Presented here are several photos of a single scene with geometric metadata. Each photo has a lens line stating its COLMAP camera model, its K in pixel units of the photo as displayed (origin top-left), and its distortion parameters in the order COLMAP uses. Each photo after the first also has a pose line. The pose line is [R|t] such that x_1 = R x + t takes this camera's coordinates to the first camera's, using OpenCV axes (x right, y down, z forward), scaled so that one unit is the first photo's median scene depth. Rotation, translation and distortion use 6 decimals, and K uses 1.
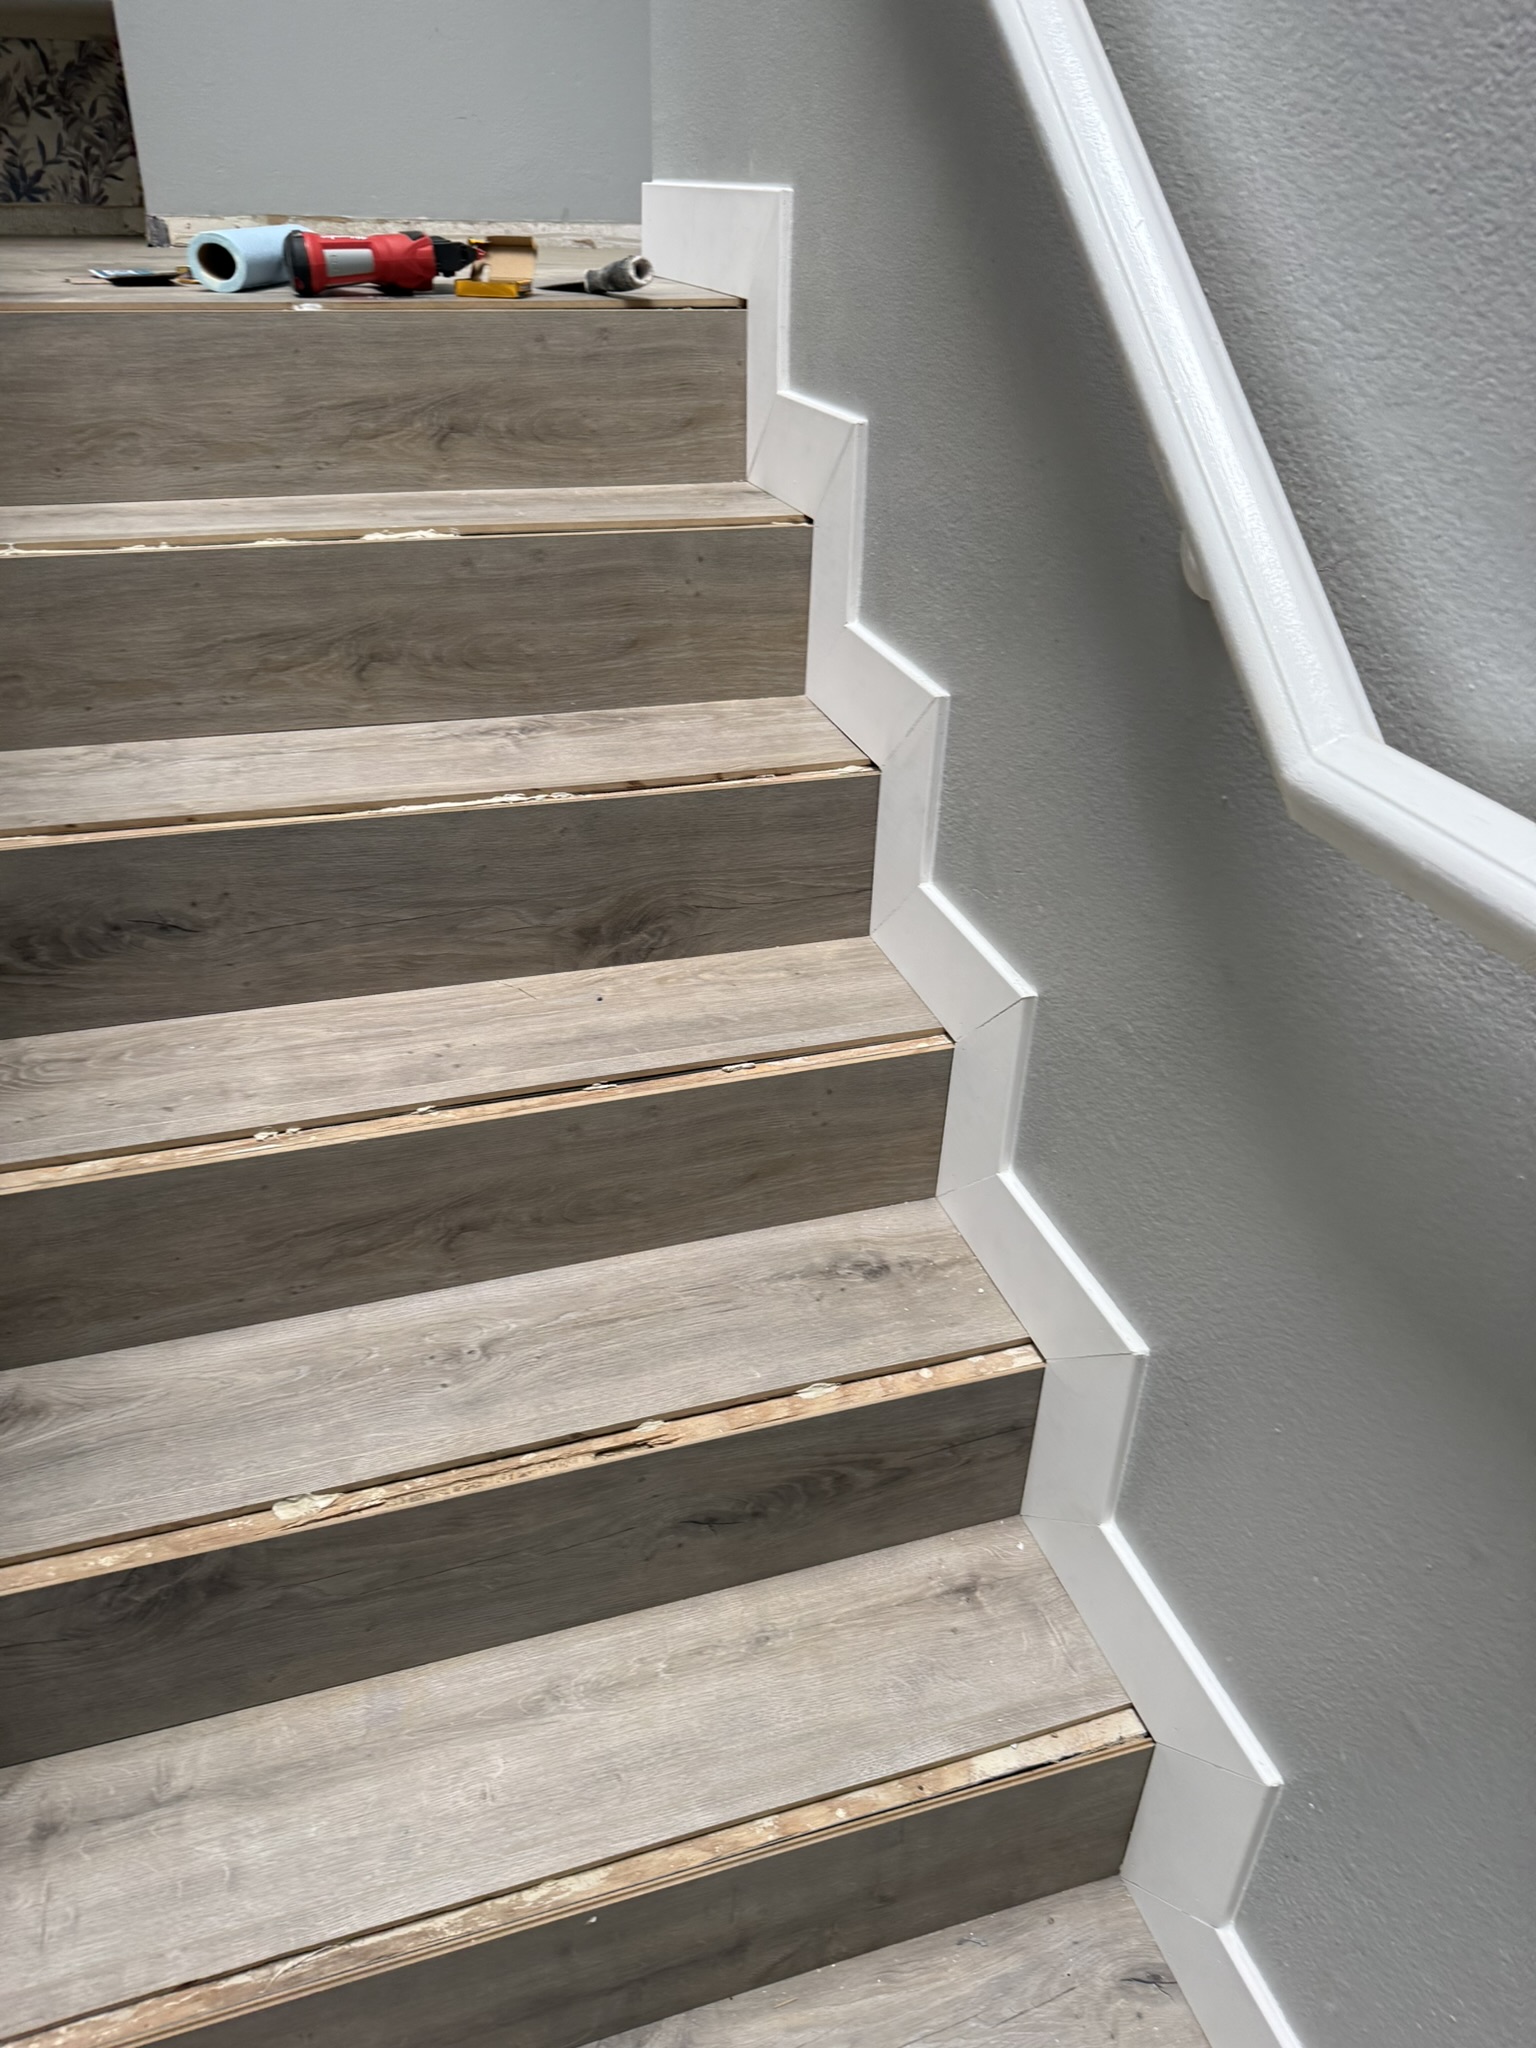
lens RADIAL K [[1449.7, 0, 768.0], [0, 1449.7, 1024.0], [0, 0, 1]] dist [0.039227, -0.054252]
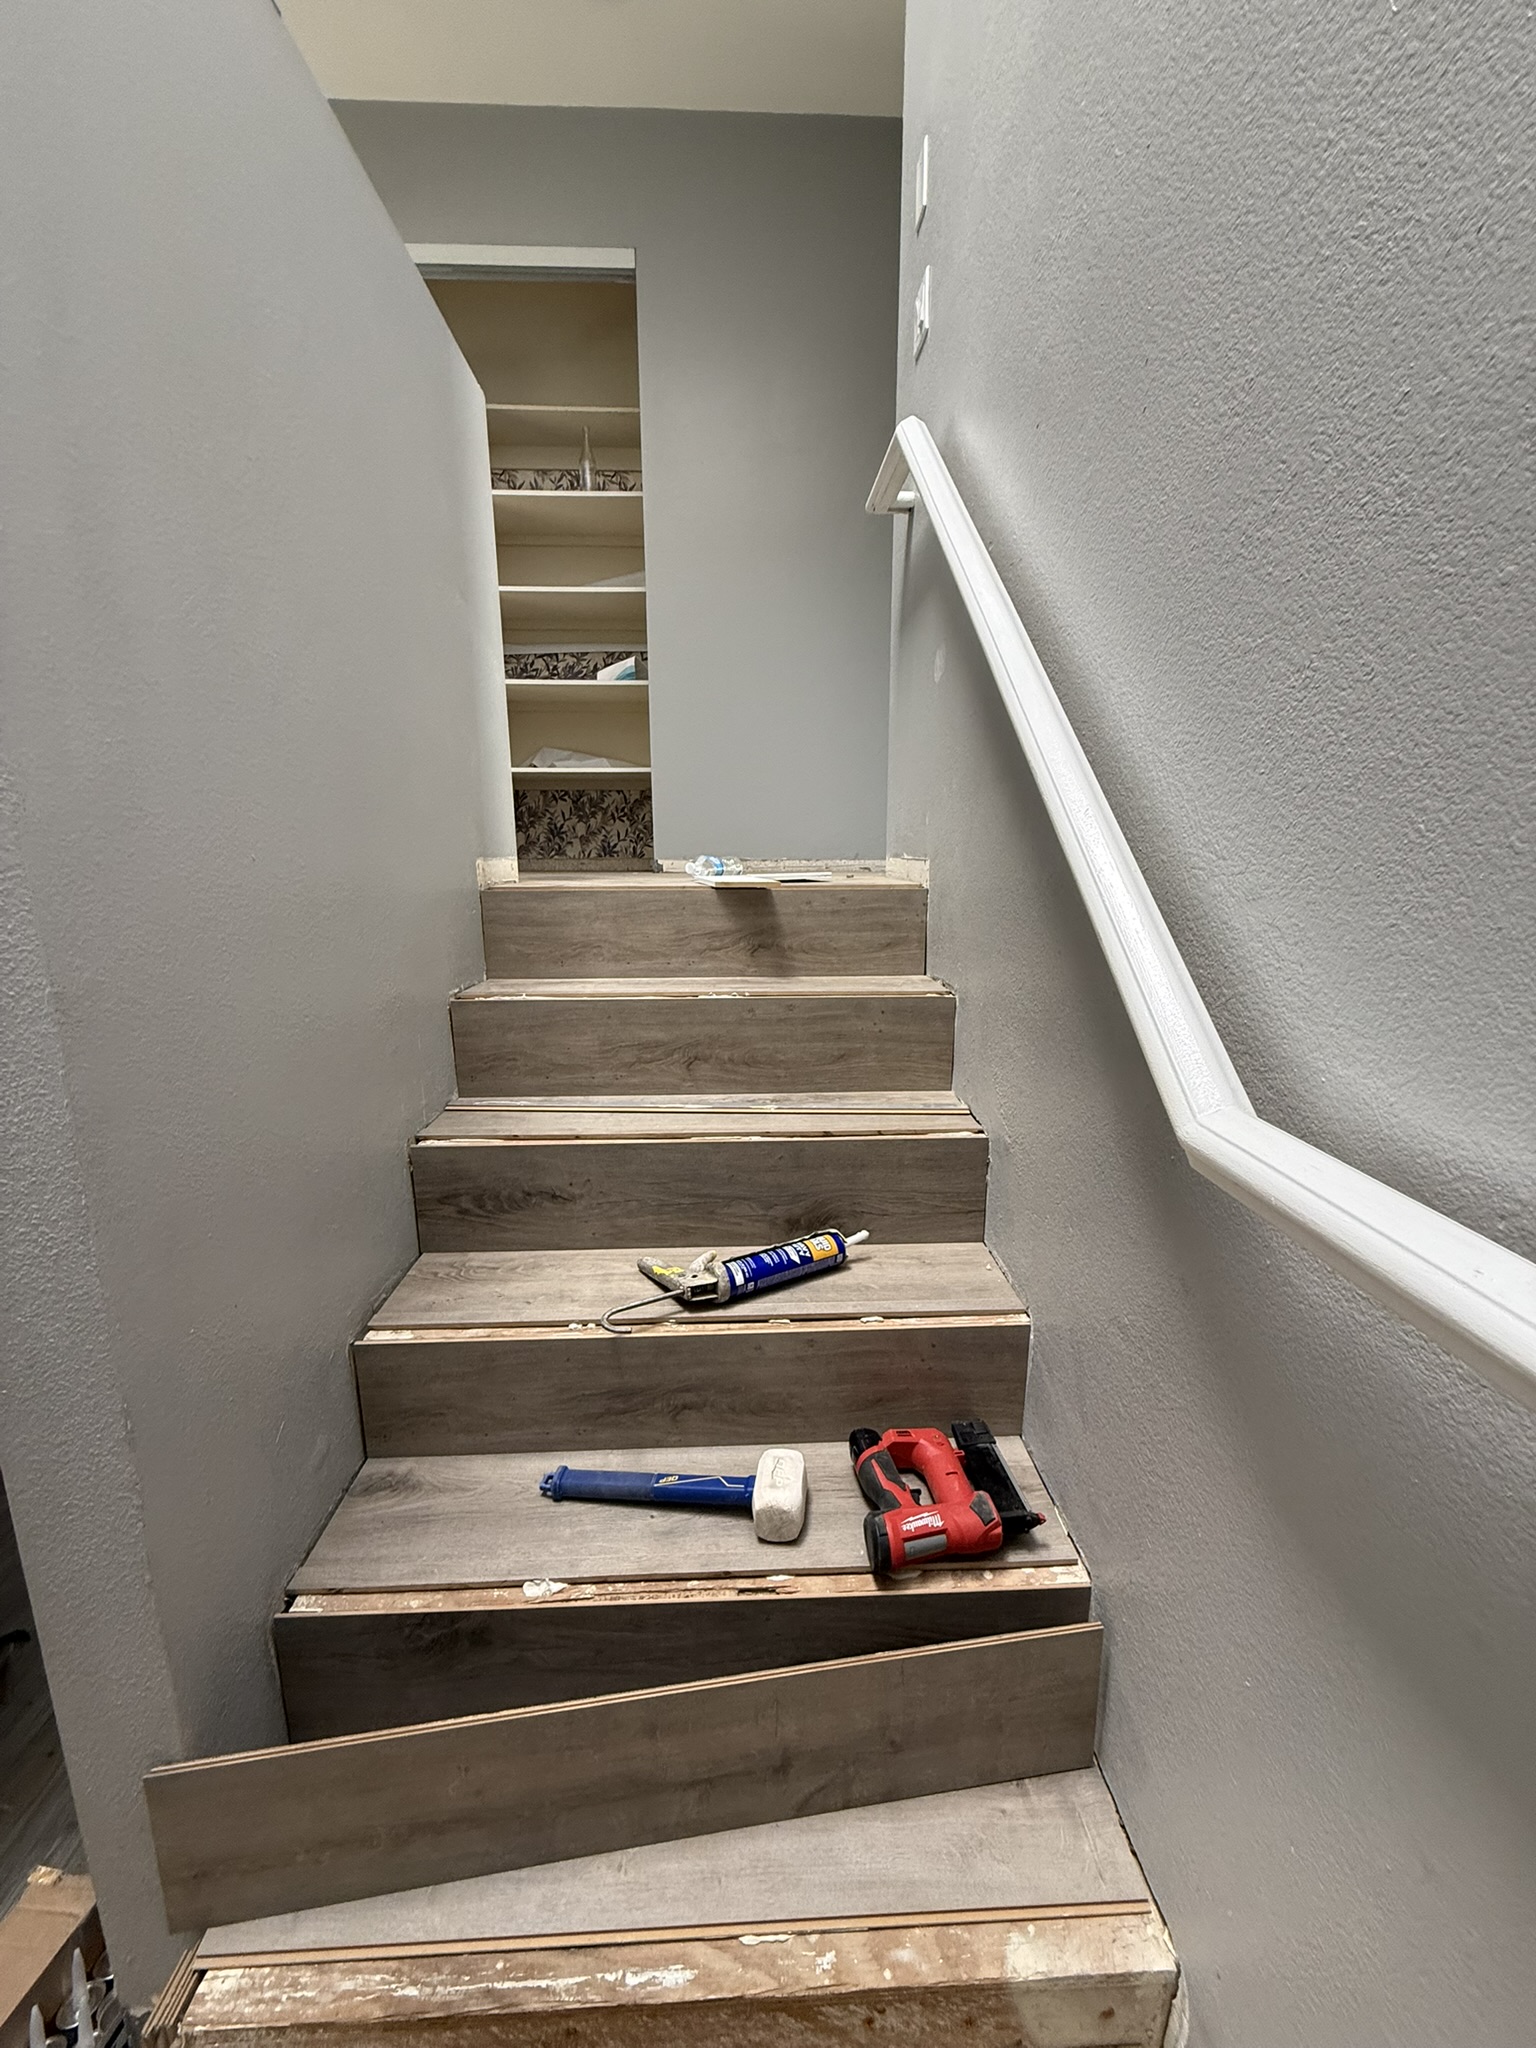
lens RADIAL K [[815.2, 0, 772.7], [0, 815.2, 1017.6], [0, 0, 1]] dist [-0.000921, -0.000360]
pose [[0.964610, 0.025750, -0.262421, 0.102685], [-0.109068, 0.945056, -0.308178, 0.005291], [0.240067, 0.325893, 0.914419, 0.084265]]
